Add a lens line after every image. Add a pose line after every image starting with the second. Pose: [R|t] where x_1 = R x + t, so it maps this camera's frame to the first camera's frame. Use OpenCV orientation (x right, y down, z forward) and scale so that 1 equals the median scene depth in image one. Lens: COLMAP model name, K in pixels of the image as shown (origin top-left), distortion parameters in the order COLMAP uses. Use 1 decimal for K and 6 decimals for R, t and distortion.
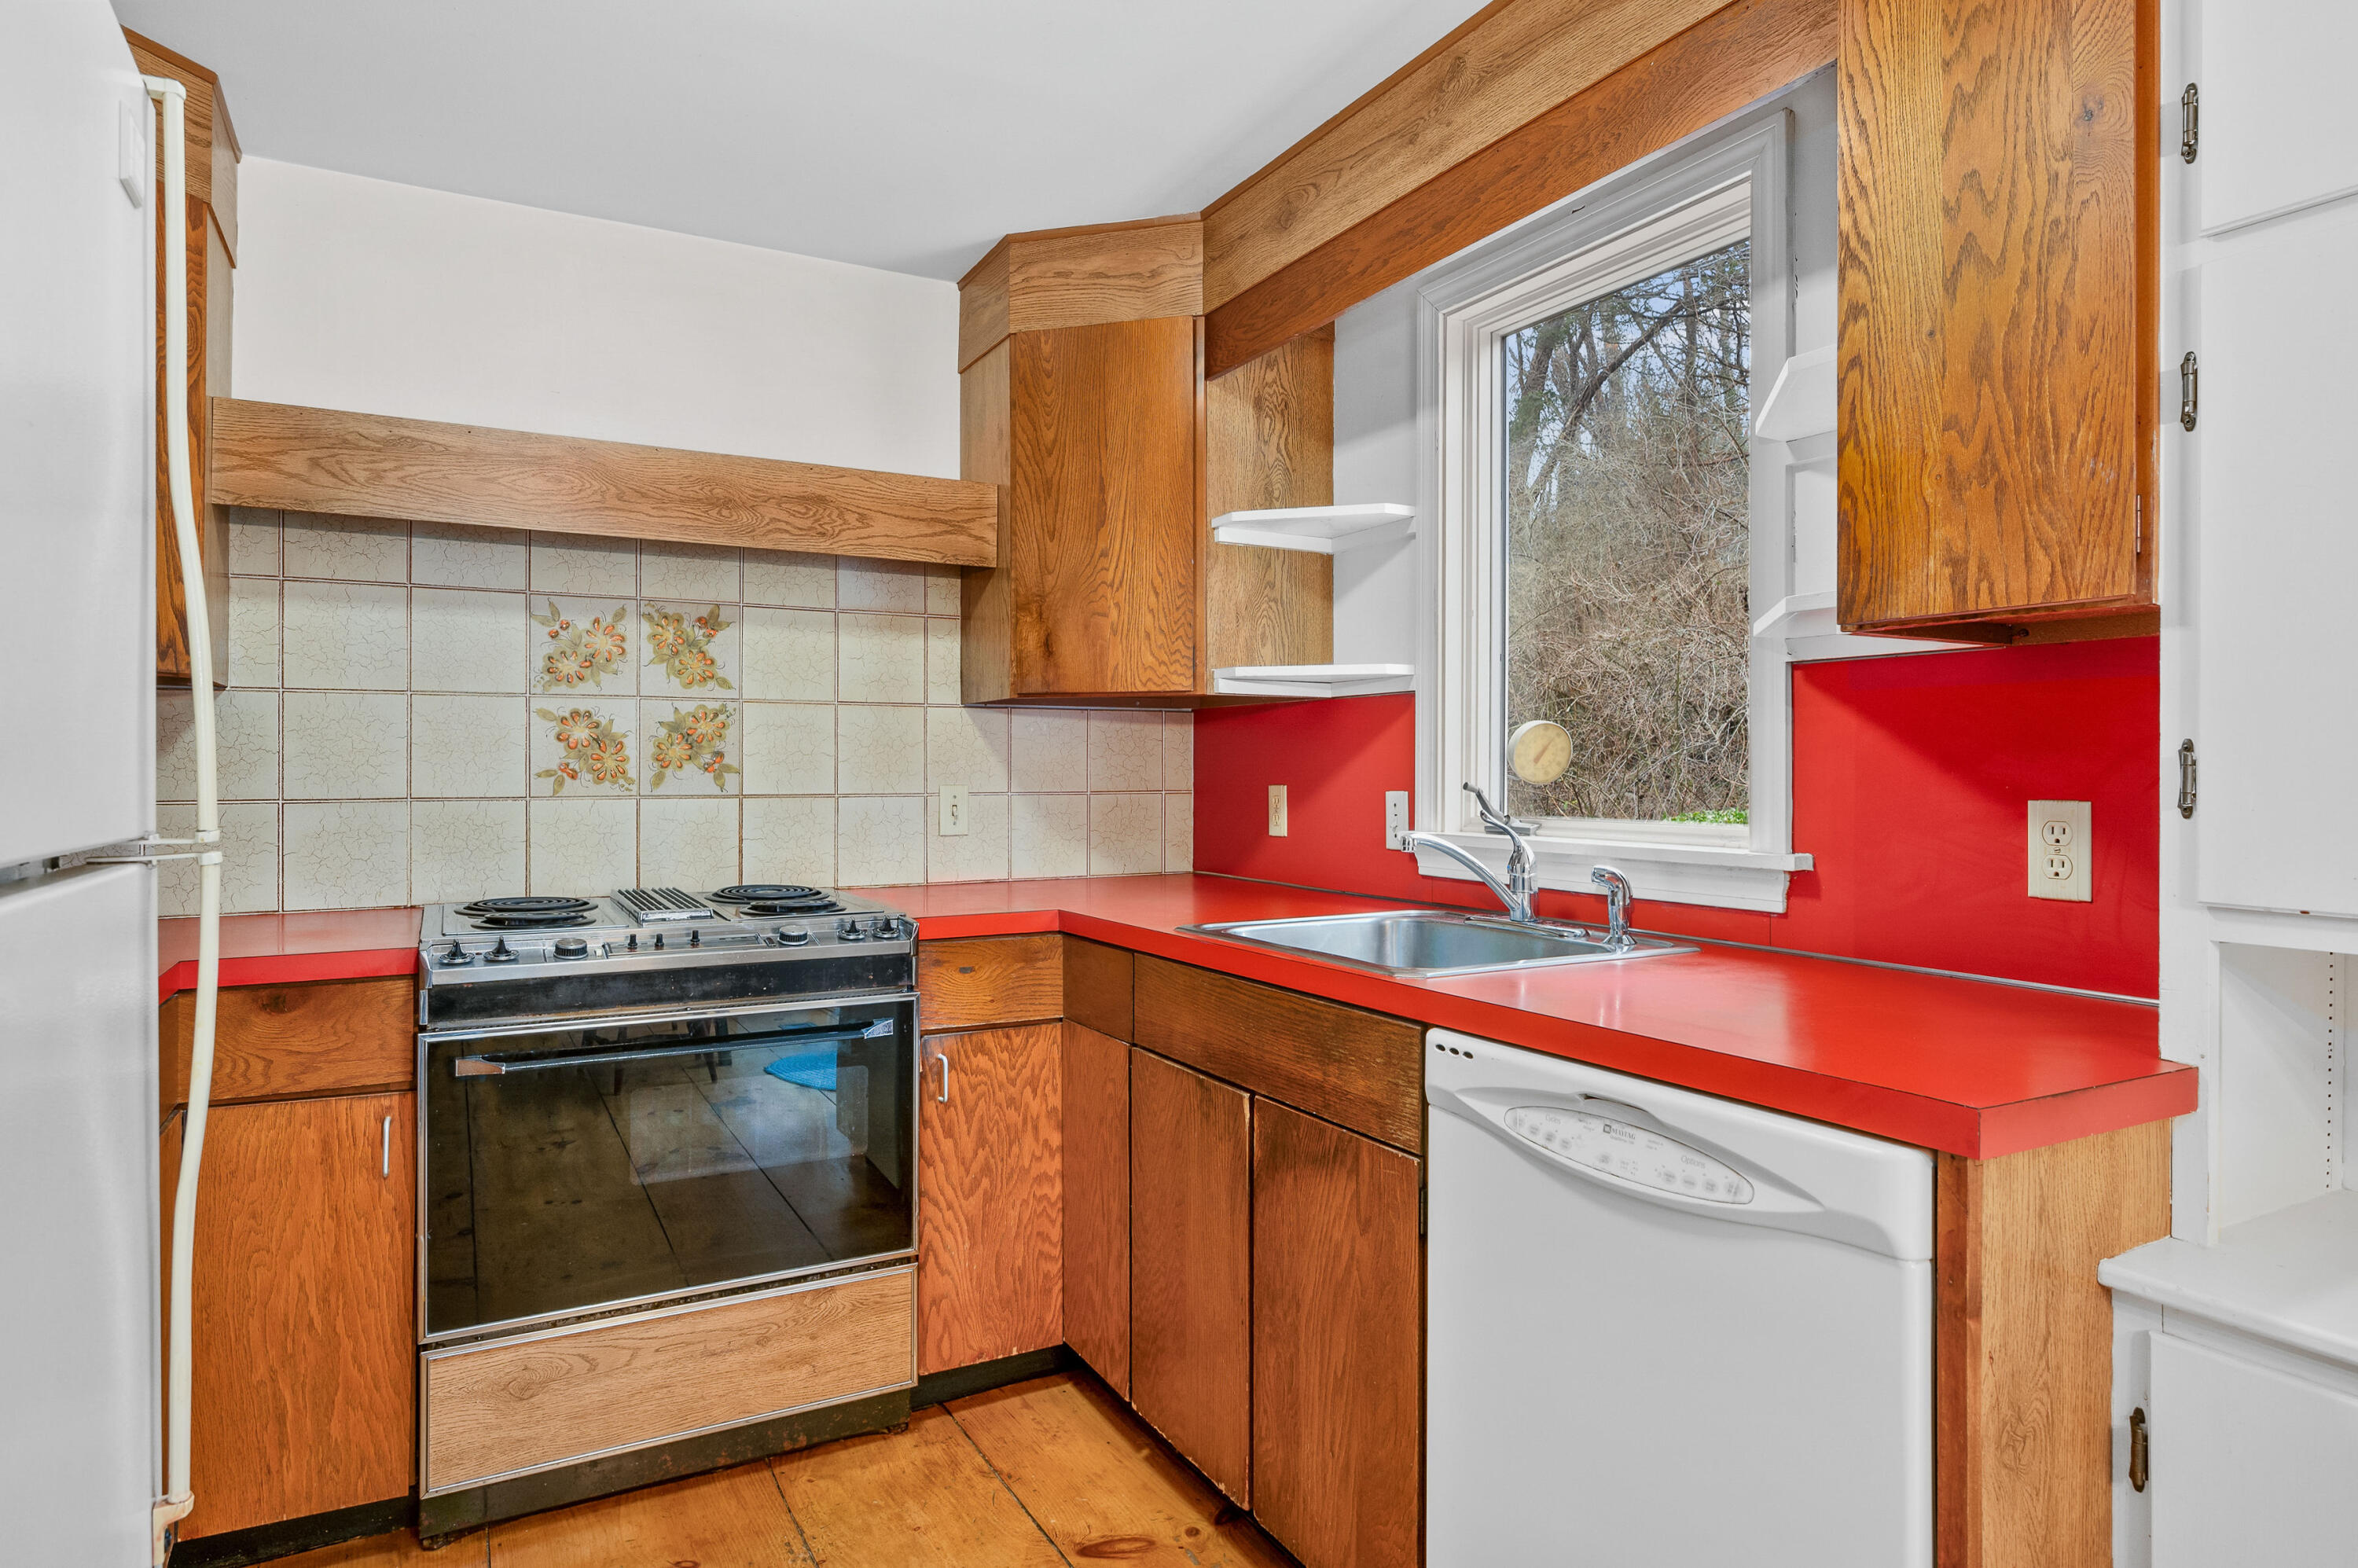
lens RADIAL K [[1347.4, 0, 1167.6], [0, 1347.4, 764.9], [0, 0, 1]] dist [-0.001463, -0.000590]
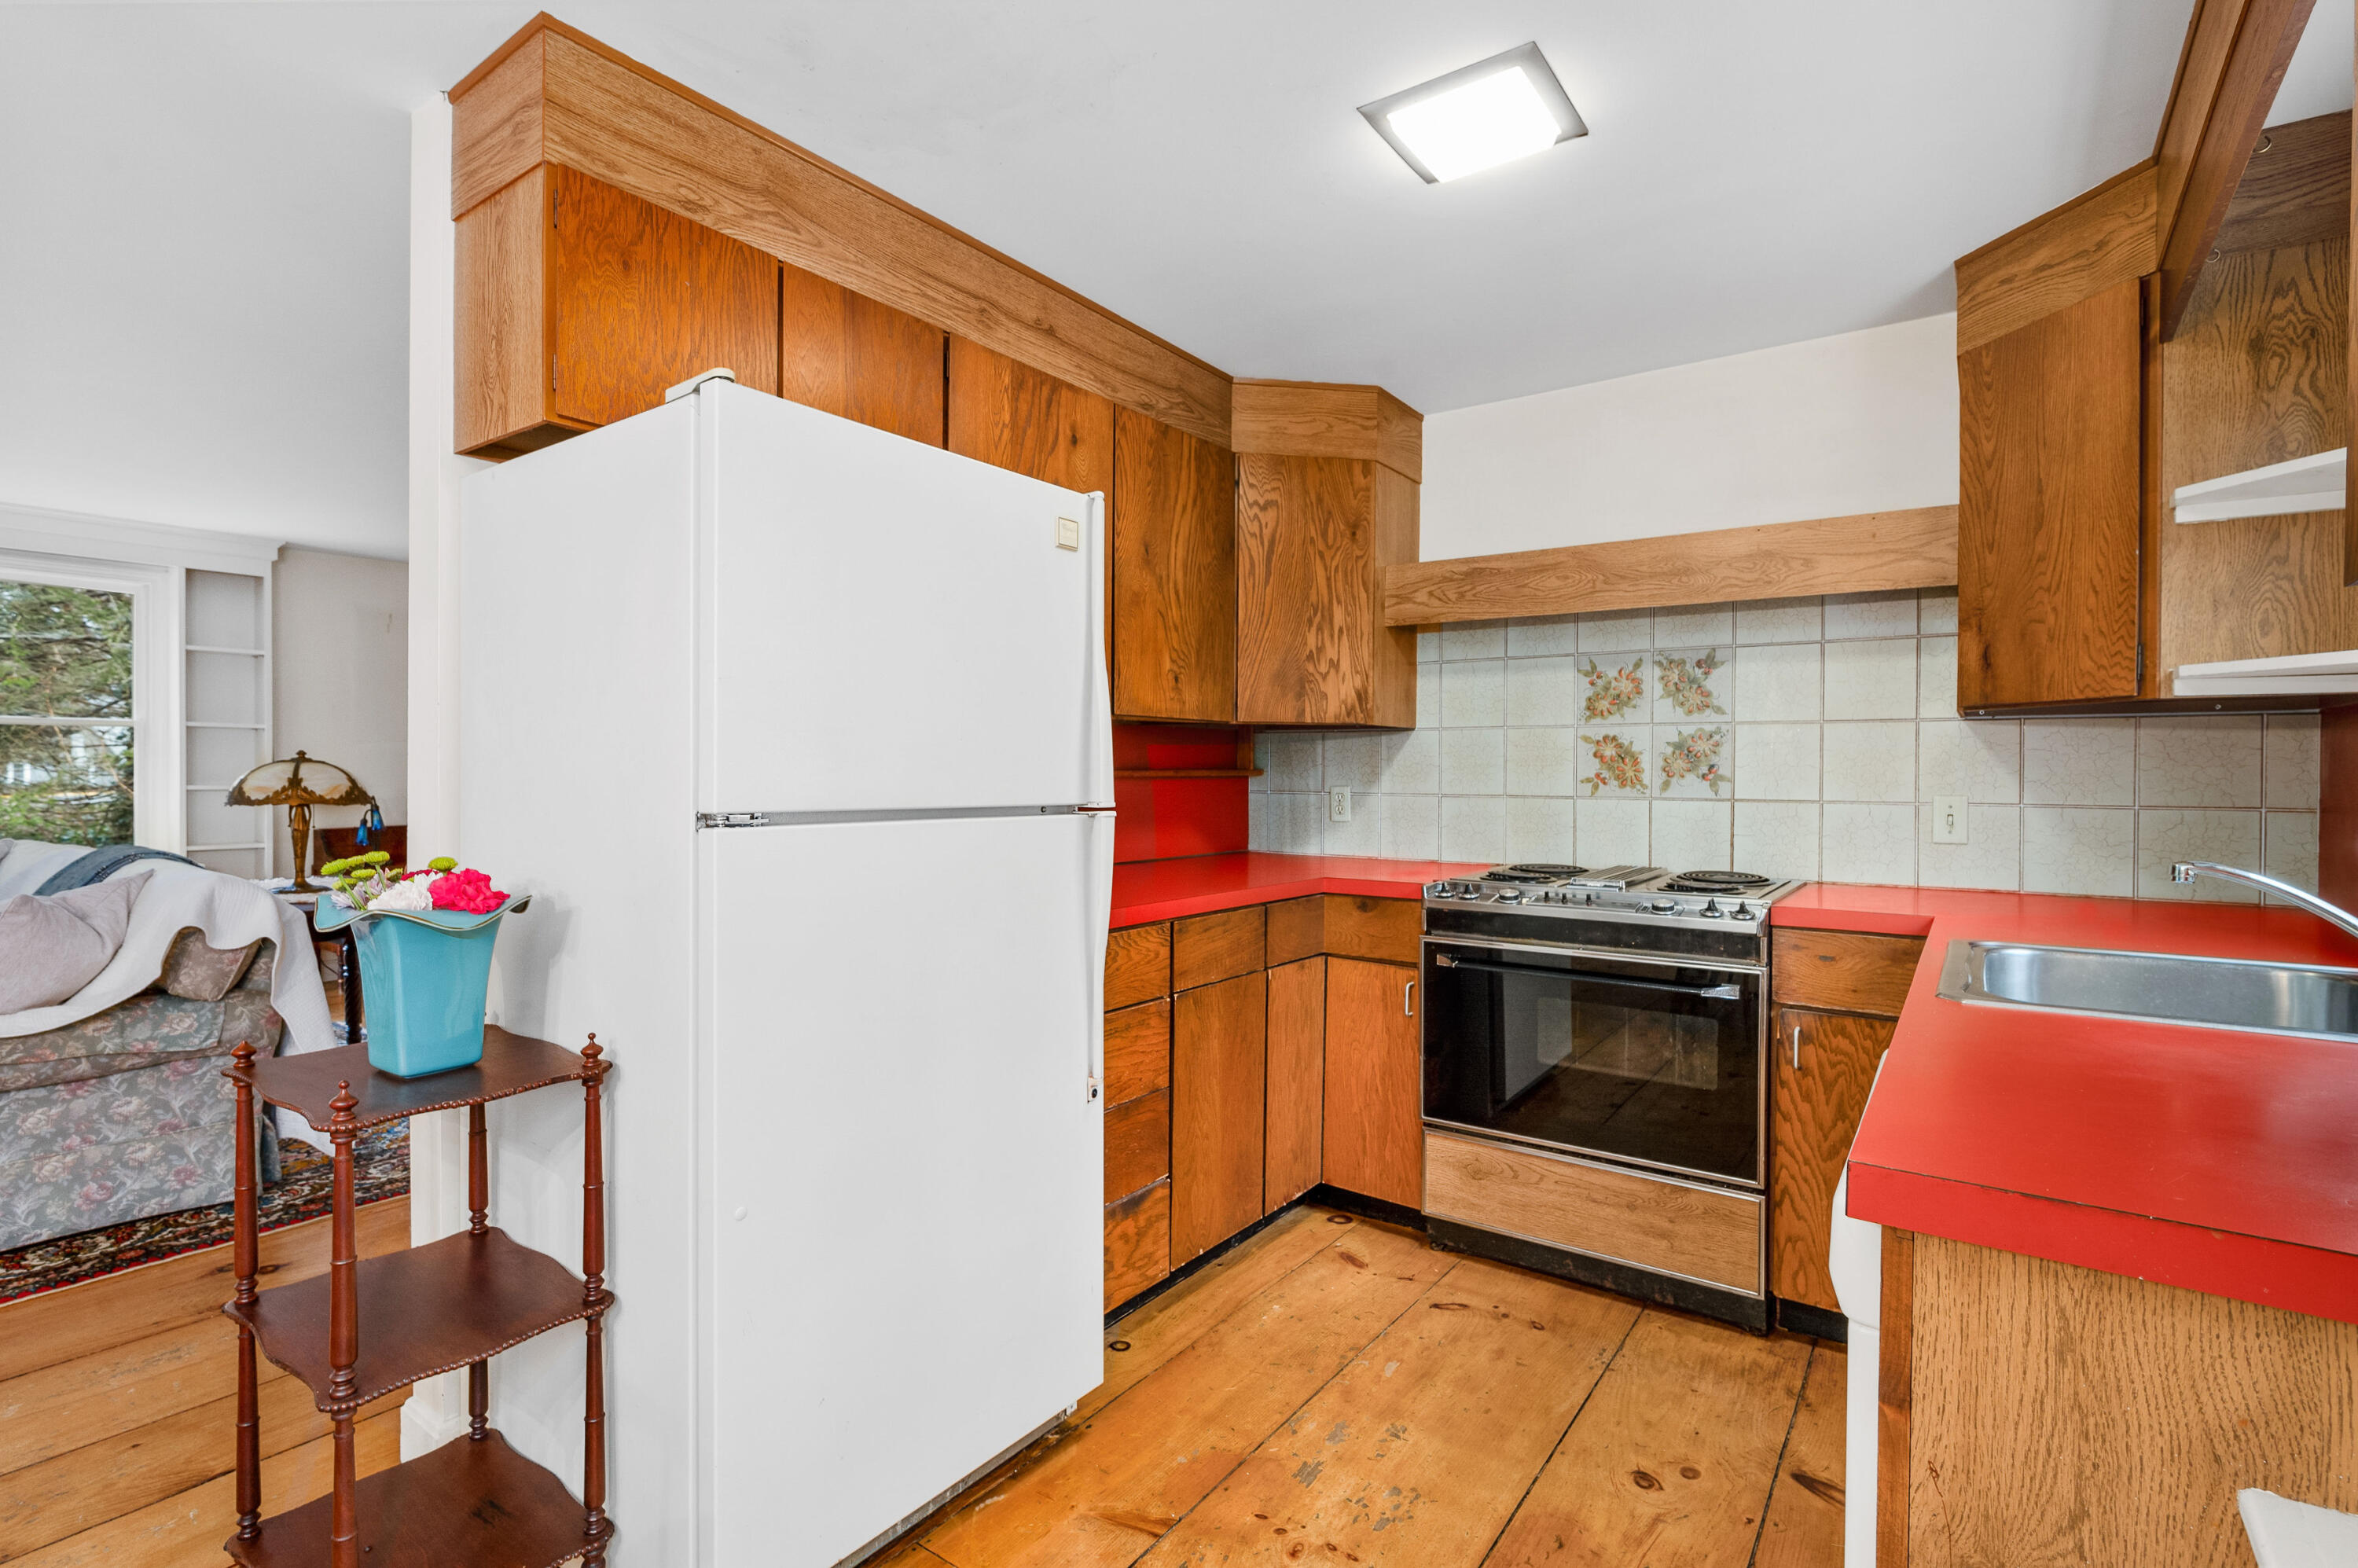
lens RADIAL K [[1105.8, 0, 1169.5], [0, 1105.8, 781.0], [0, 0, 1]] dist [0.000909, -0.000330]
pose [[0.424597, 0.010202, -0.905325, 0.475354], [-0.003605, 0.999948, 0.009578, -0.002958], [0.905375, -0.000803, 0.424612, 0.116698]]
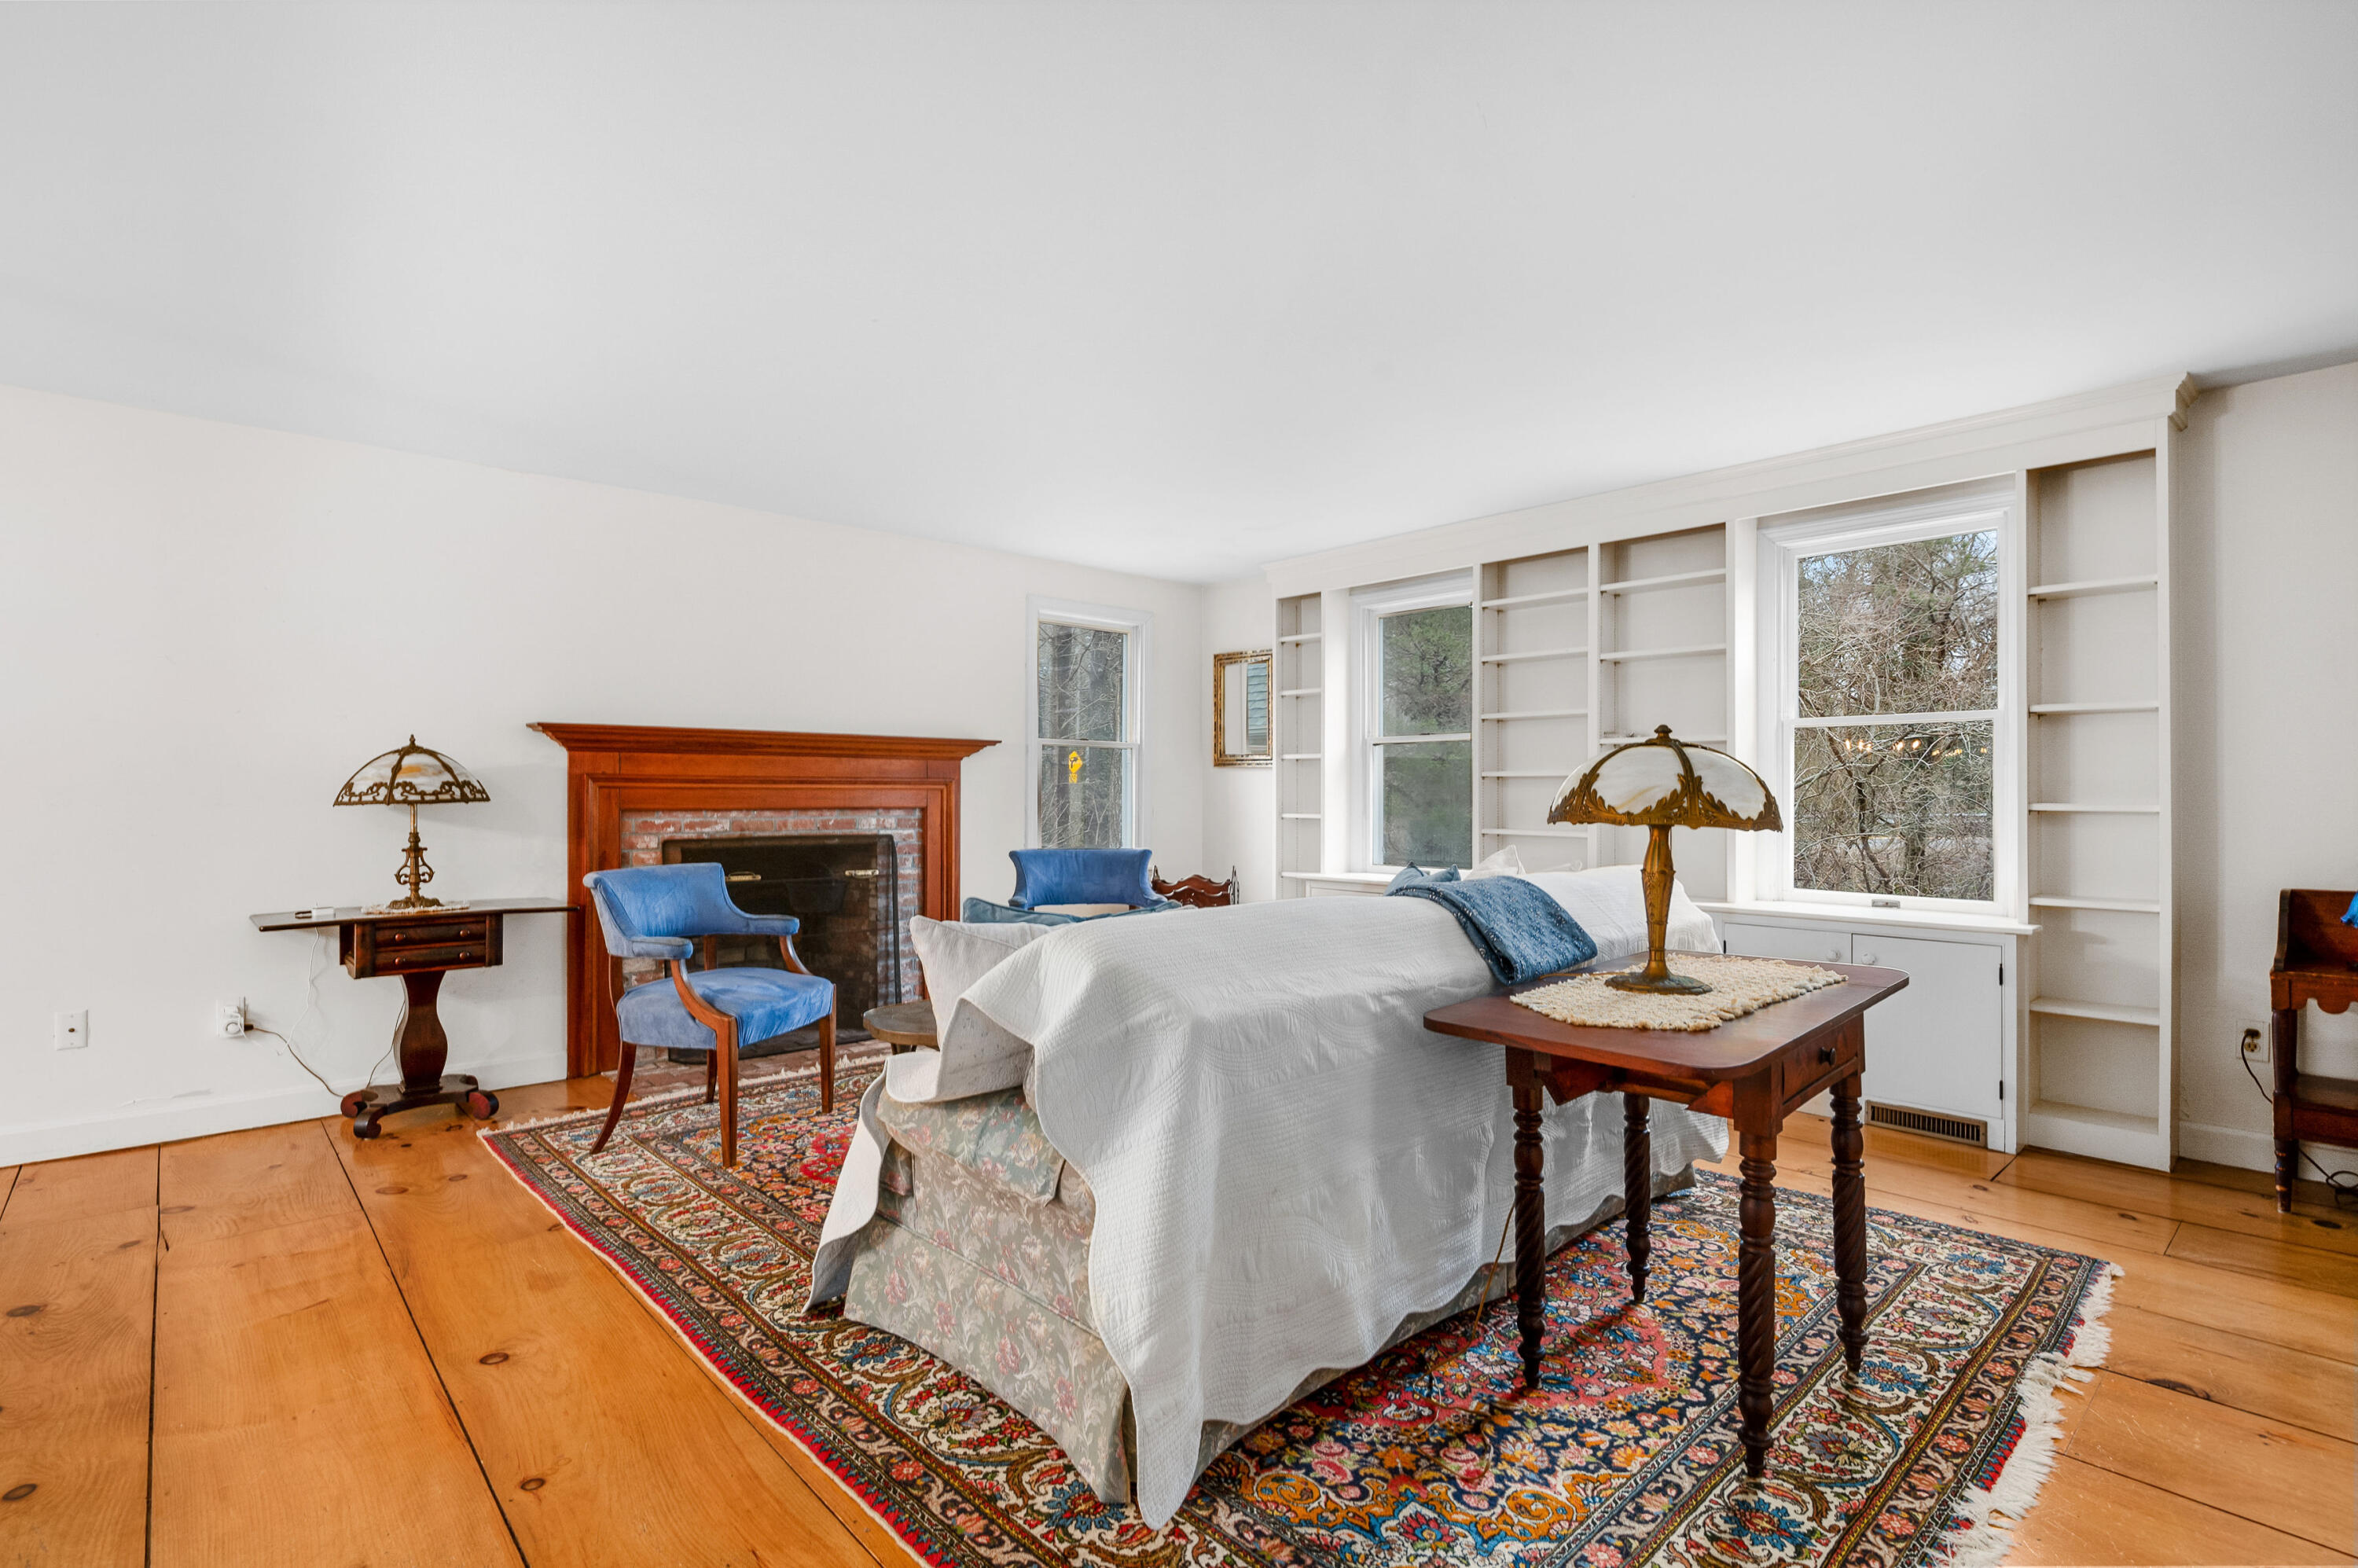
lens RADIAL K [[1105.8, 0, 1176.7], [0, 1105.8, 783.9], [0, 0, 1]] dist [0.000909, -0.000330]
pose [[-0.970503, -0.004524, -0.241046, -1.018527], [-0.001215, 0.999903, -0.013875, 0.034571], [0.241086, -0.013173, -0.970414, 0.430036]]
